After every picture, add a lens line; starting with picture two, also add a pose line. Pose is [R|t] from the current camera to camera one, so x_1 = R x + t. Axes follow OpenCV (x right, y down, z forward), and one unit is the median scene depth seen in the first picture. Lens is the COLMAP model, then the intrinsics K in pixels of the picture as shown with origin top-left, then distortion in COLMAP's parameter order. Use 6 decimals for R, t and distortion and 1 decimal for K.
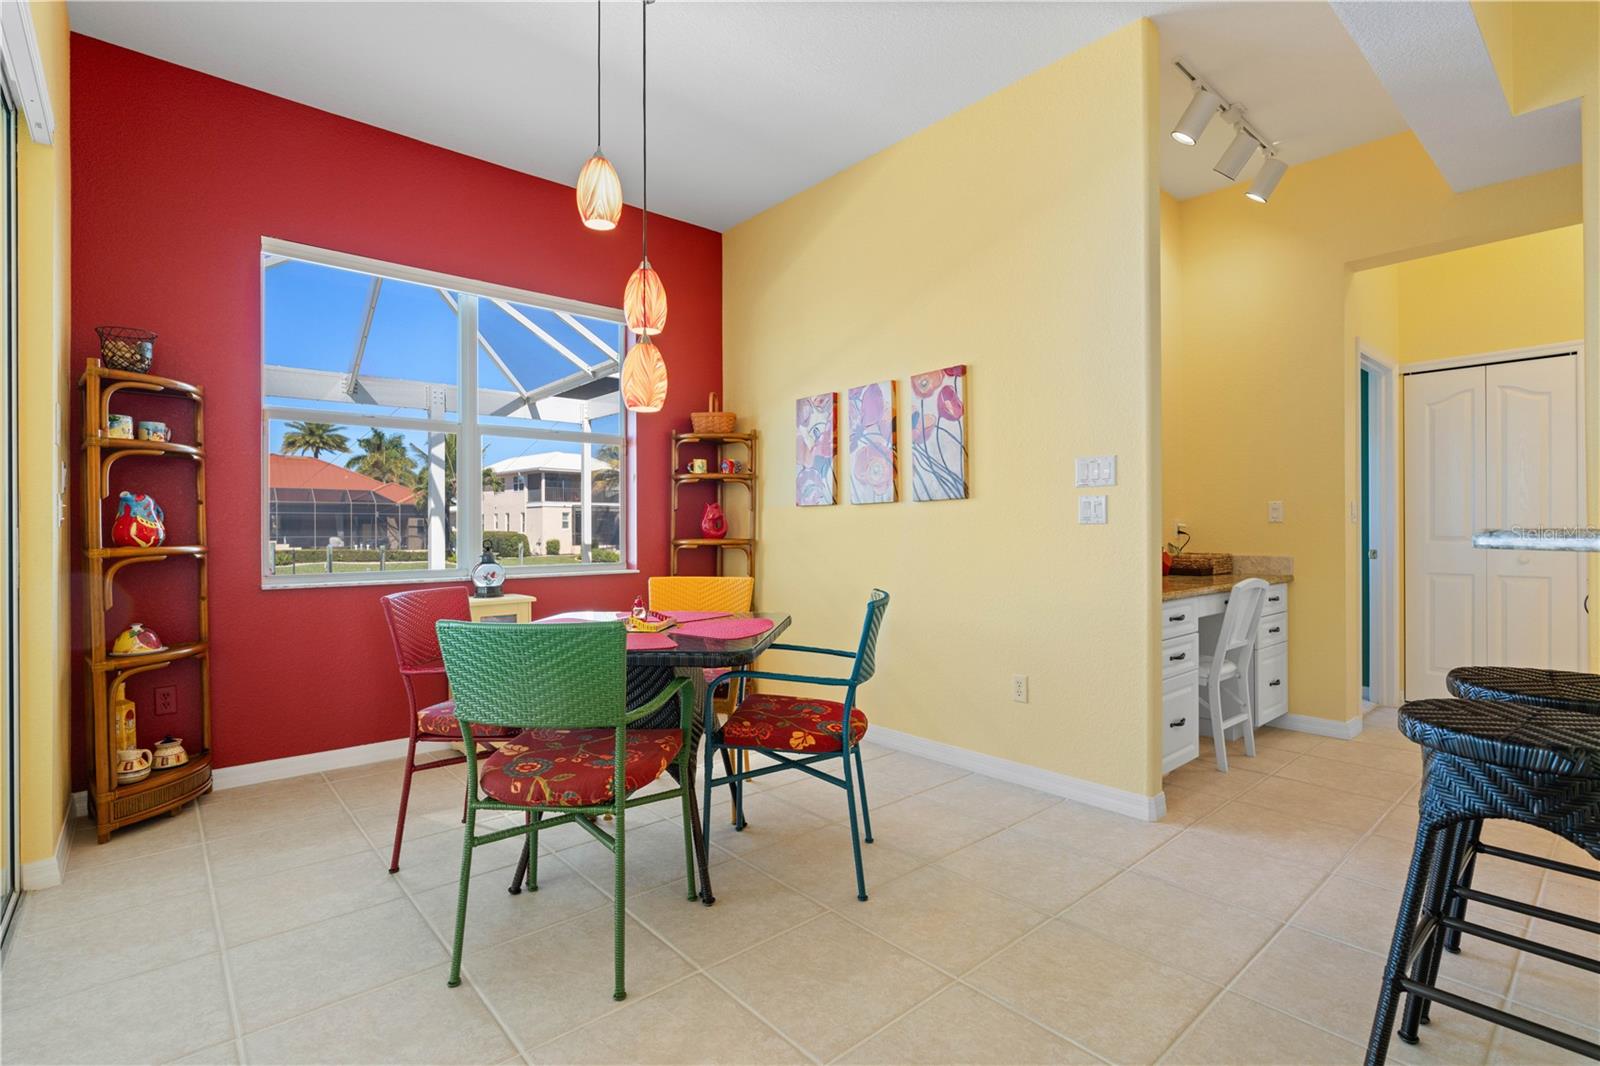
lens RADIAL K [[742.9, 0, 797.5], [0, 742.9, 530.1], [0, 0, 1]] dist [-0.002776, 0.000123]
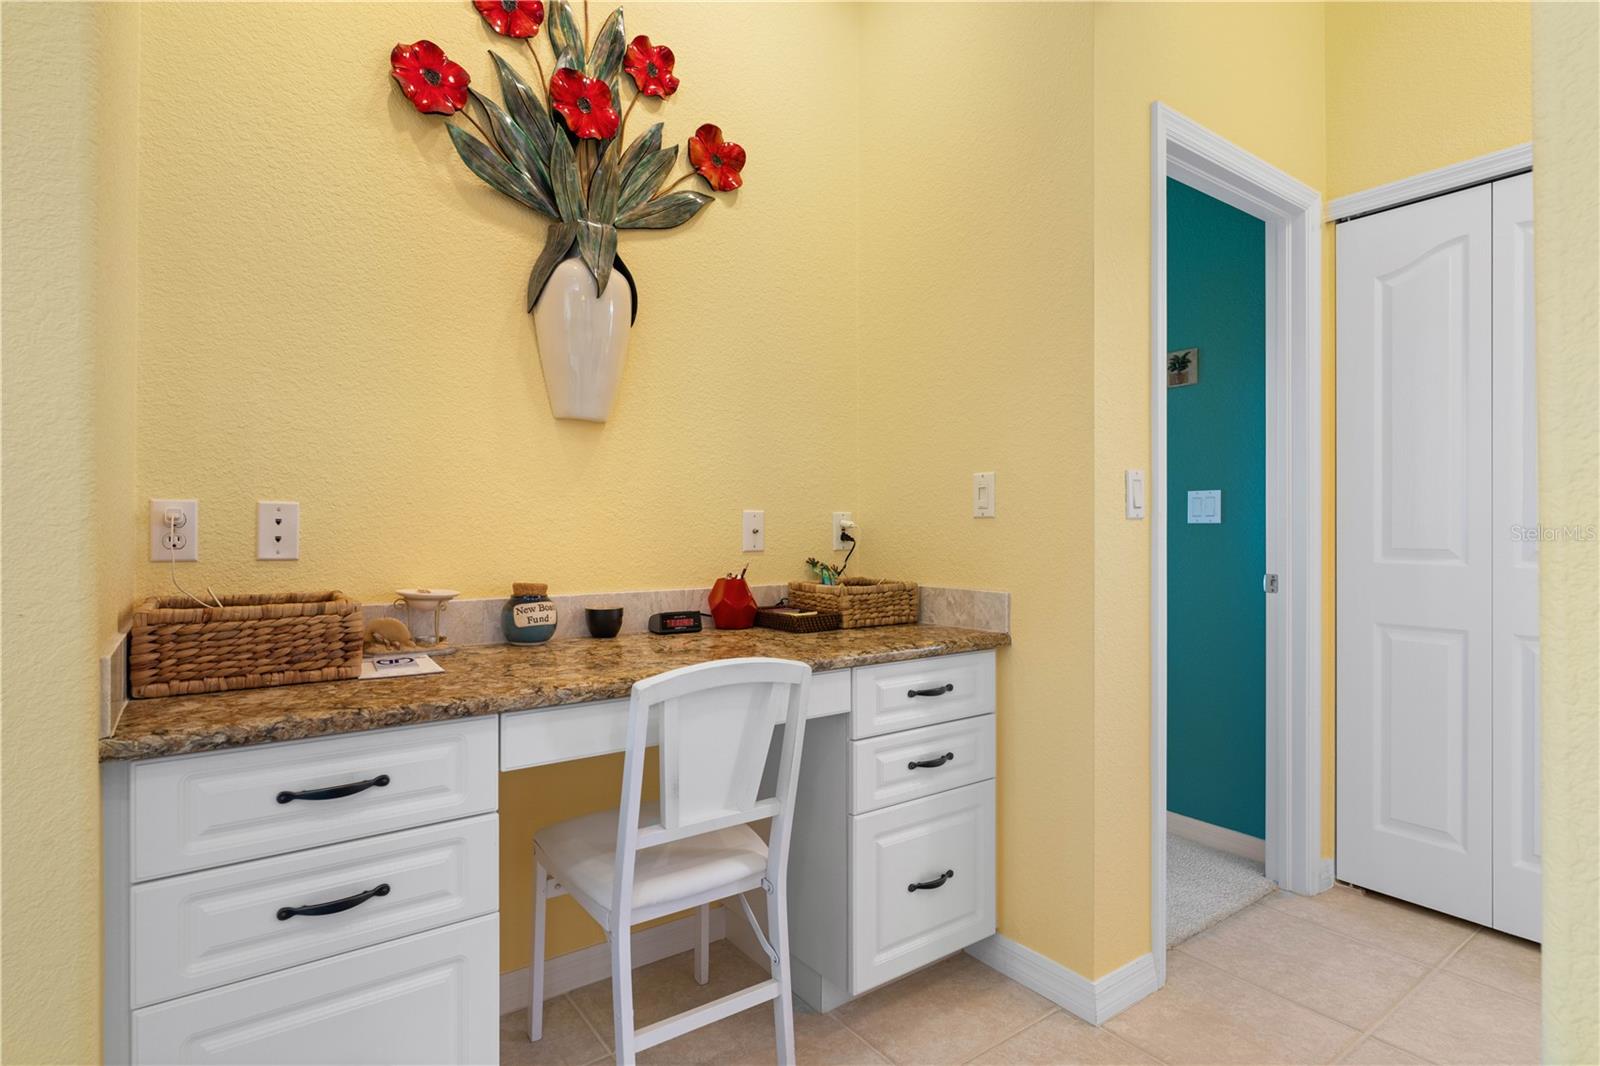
lens RADIAL K [[802.3, 0, 797.5], [0, 802.3, 525.3], [0, 0, 1]] dist [-0.003812, 0.000007]
pose [[0.996015, 0.006010, -0.088987, 0.554037], [-0.006145, 0.999980, -0.001251, -0.004272], [0.088978, 0.001793, 0.996032, 0.473910]]
